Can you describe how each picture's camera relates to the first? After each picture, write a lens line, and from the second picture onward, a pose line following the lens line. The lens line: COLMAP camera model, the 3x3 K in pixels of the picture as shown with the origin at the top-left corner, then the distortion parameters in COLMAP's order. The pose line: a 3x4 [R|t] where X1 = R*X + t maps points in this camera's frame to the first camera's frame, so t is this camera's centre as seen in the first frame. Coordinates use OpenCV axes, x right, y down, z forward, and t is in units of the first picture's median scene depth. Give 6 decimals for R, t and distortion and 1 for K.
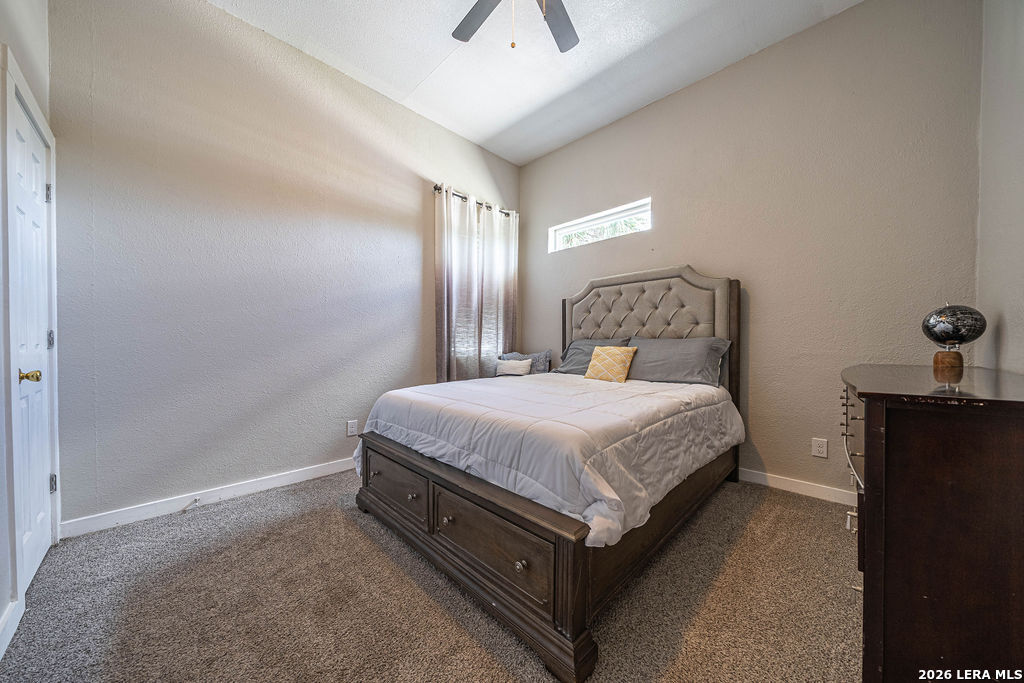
lens RADIAL K [[362.4, 0, 510.7], [0, 362.4, 347.1], [0, 0, 1]] dist [-0.003318, -0.000188]
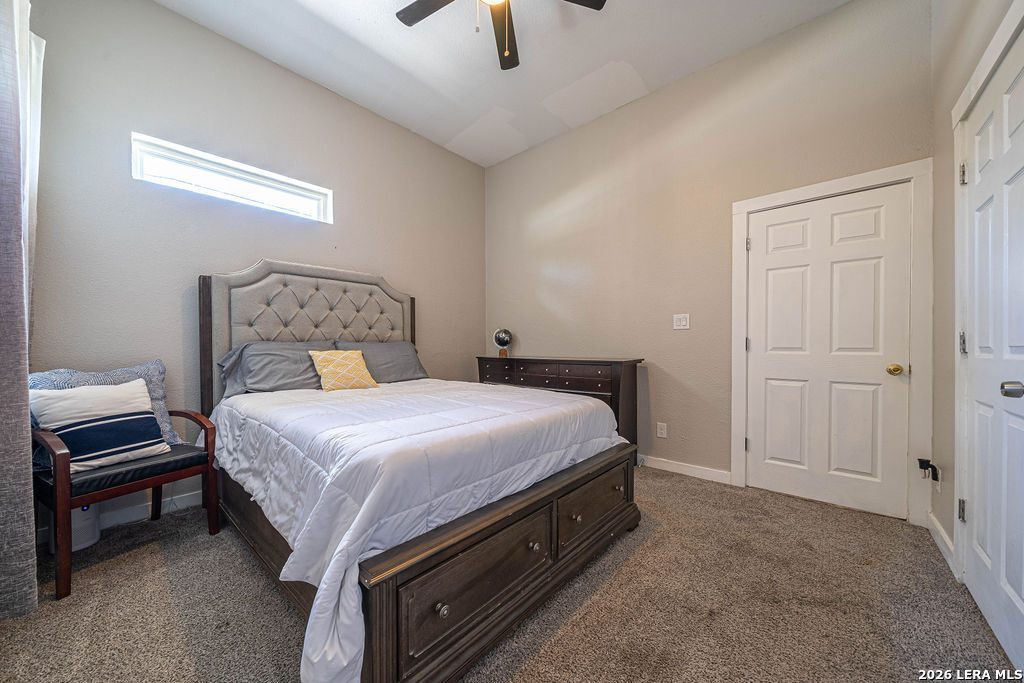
lens RADIAL K [[362.4, 0, 517.3], [0, 362.4, 339.9], [0, 0, 1]] dist [-0.003318, -0.000188]
pose [[-0.087970, 0.010423, 0.996069, -0.622492], [0.012446, 0.999879, -0.009363, -0.014132], [-0.996045, 0.011574, -0.088089, 0.651637]]
